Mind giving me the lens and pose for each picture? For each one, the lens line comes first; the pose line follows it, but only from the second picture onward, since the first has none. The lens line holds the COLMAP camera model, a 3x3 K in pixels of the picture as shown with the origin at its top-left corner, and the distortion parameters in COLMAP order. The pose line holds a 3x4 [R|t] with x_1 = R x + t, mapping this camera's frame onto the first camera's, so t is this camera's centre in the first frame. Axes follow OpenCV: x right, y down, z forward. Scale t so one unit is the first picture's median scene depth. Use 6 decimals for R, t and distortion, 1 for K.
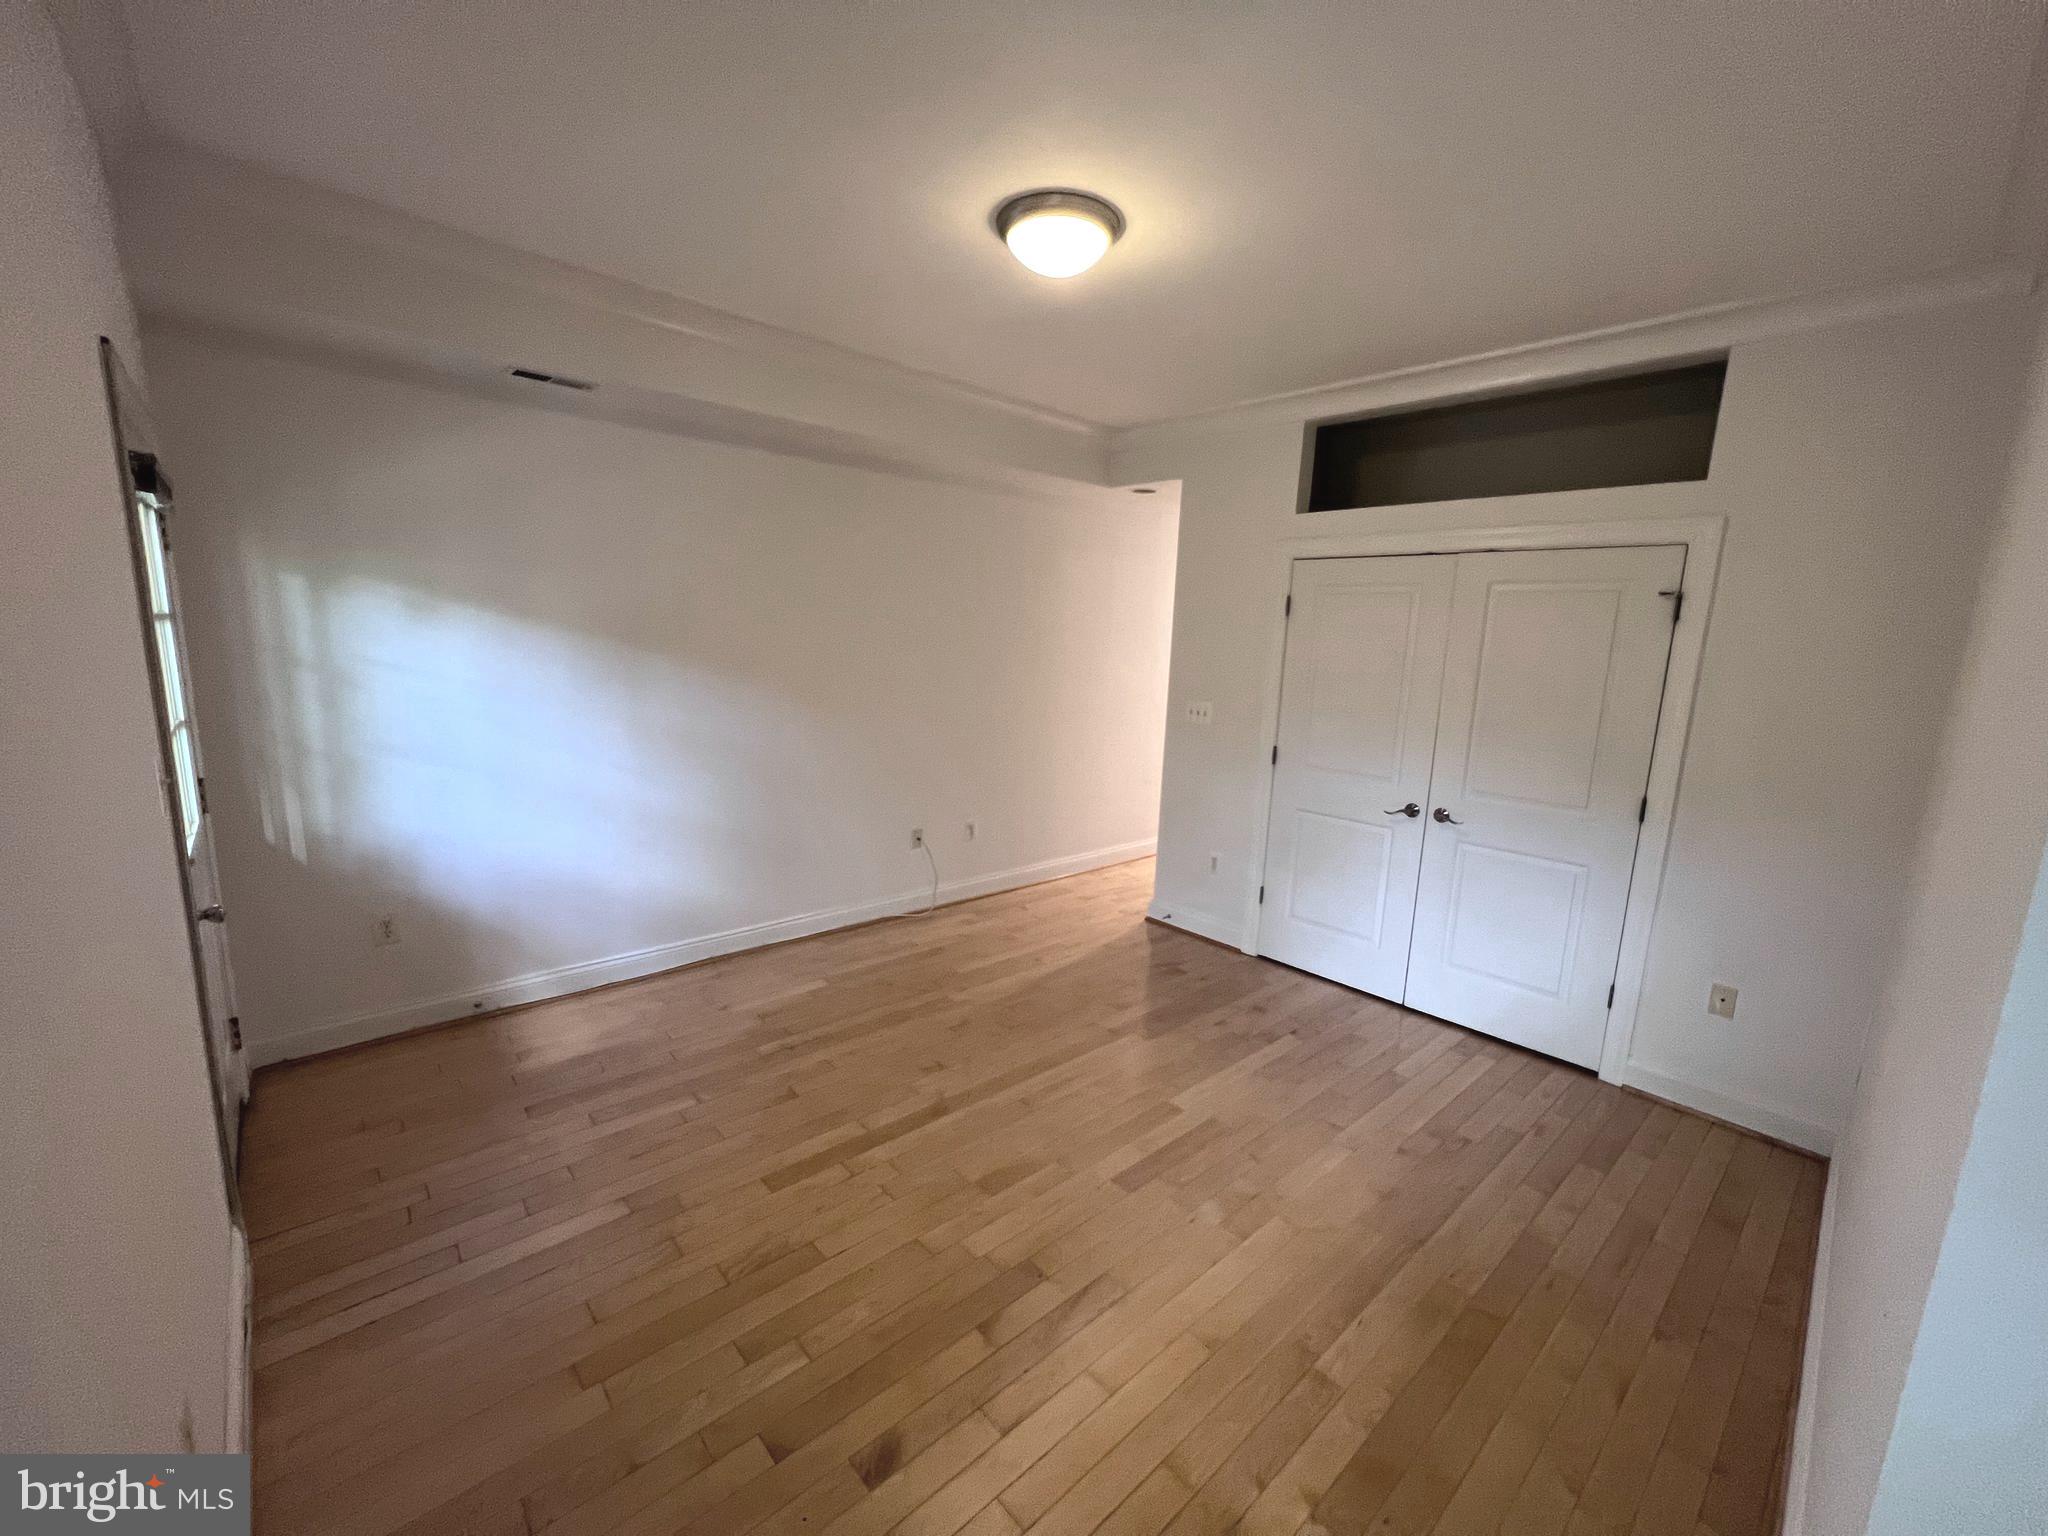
lens RADIAL K [[826.3, 0, 1024.0], [0, 826.3, 768.0], [0, 0, 1]] dist [-0.000326, 0.000011]
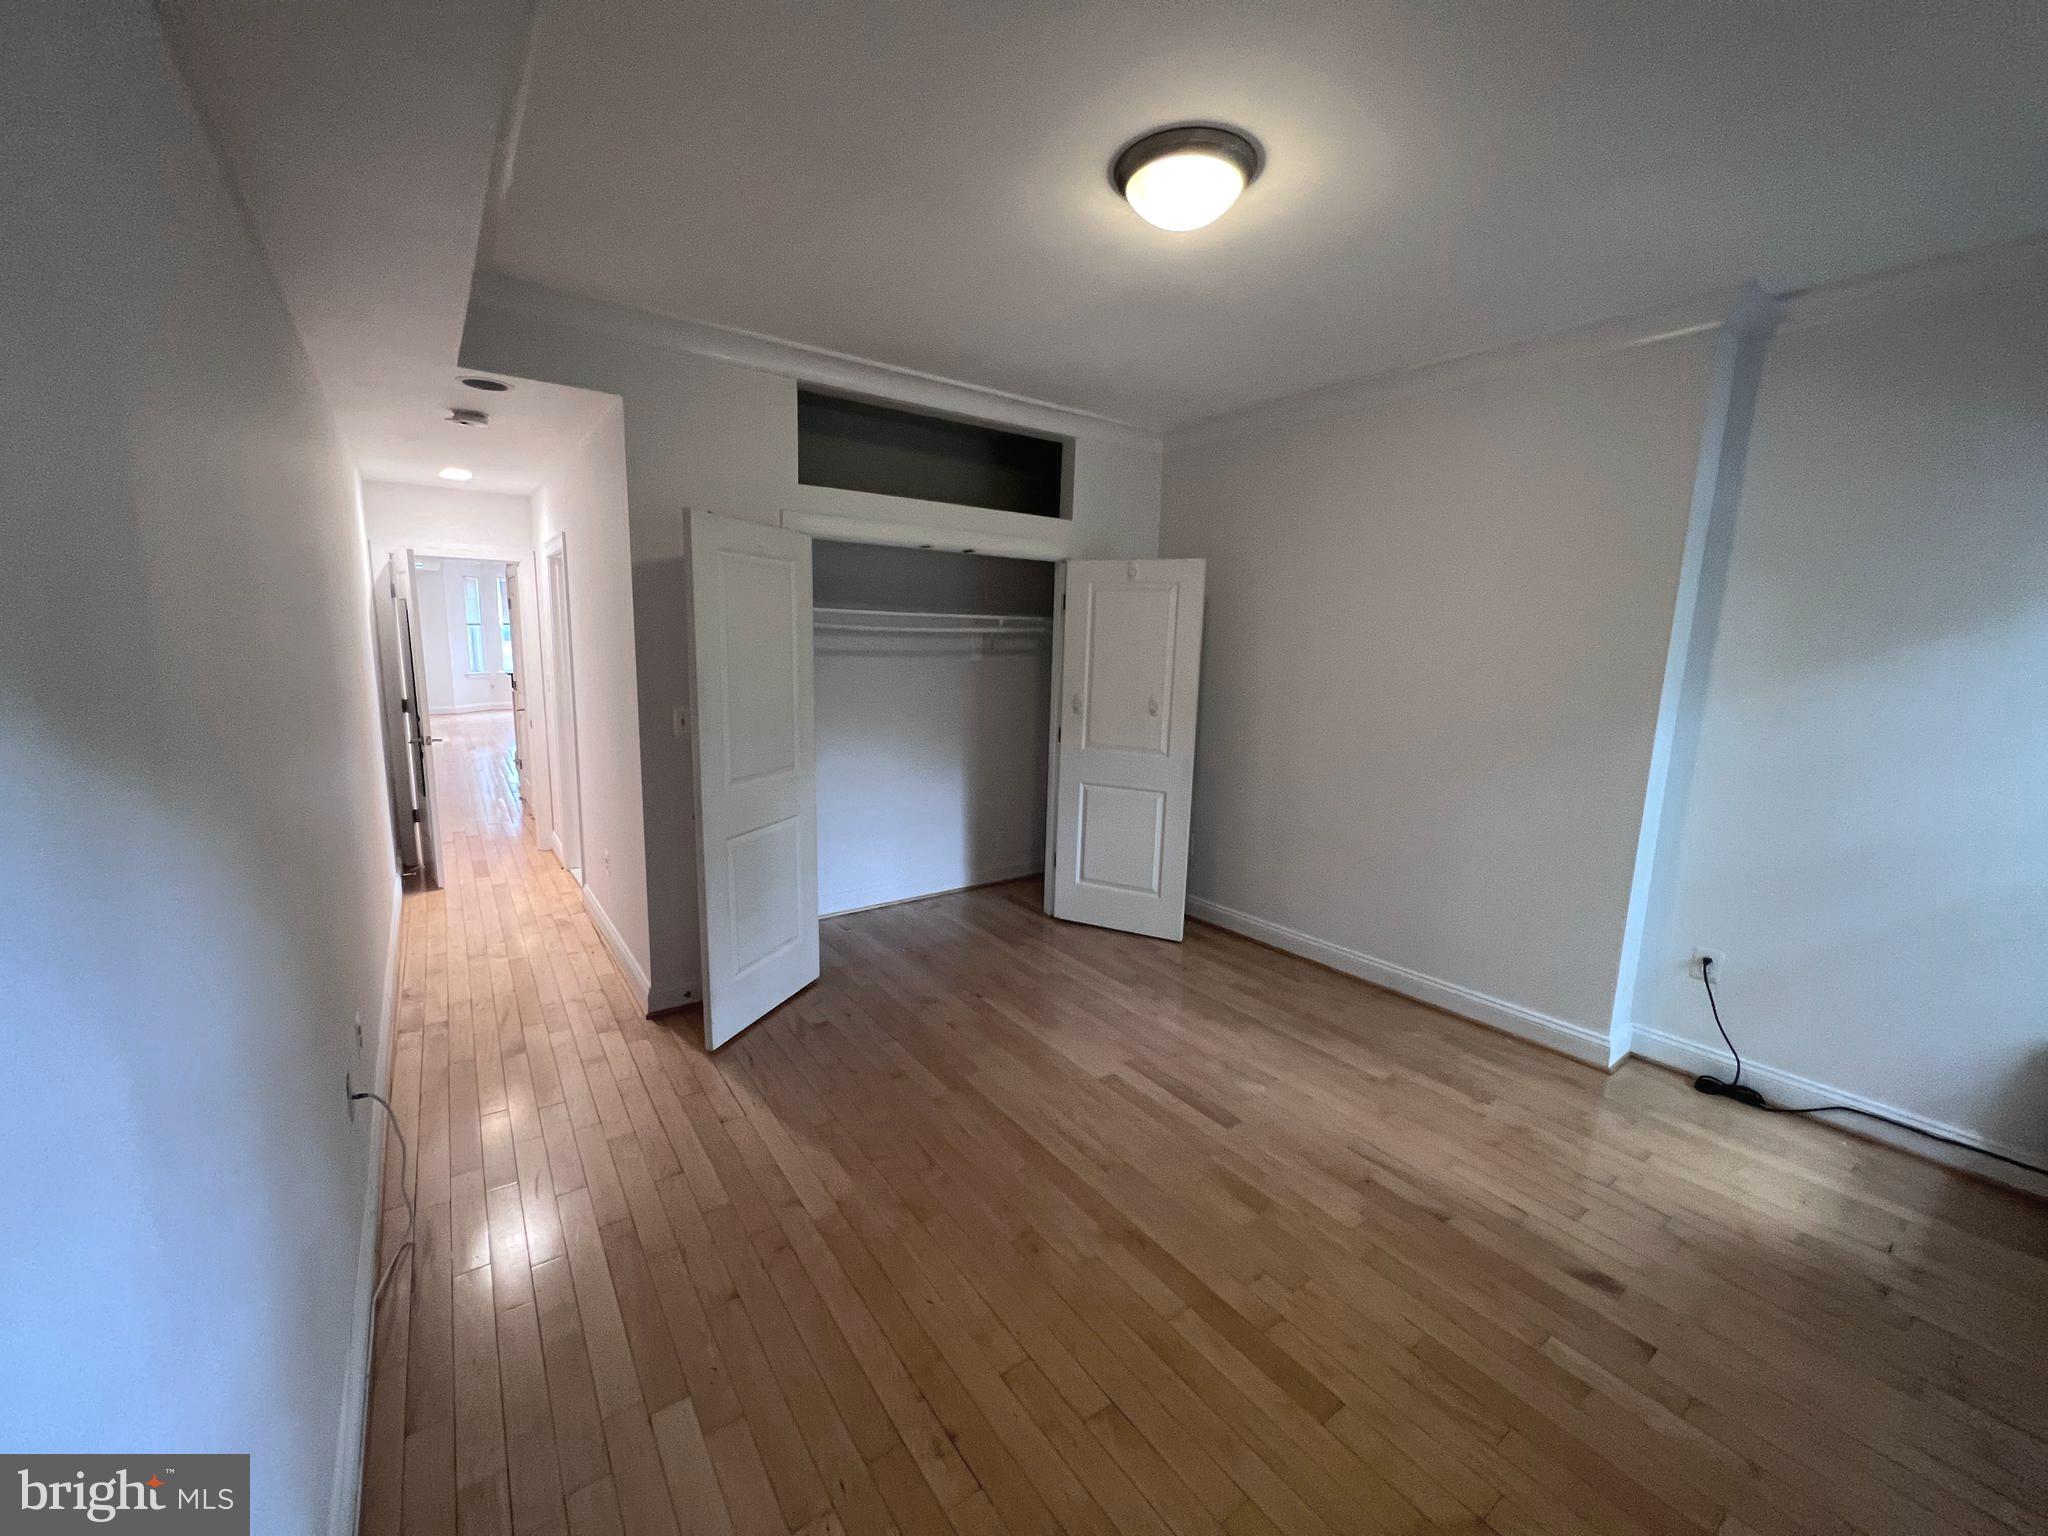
lens RADIAL K [[826.3, 0, 1024.0], [0, 826.3, 768.0], [0, 0, 1]] dist [-0.000326, 0.000011]
pose [[0.101247, -0.197398, 0.975081, -0.910191], [0.143185, 0.972805, 0.182069, -0.214374], [-0.984503, 0.121183, 0.126758, 1.071054]]
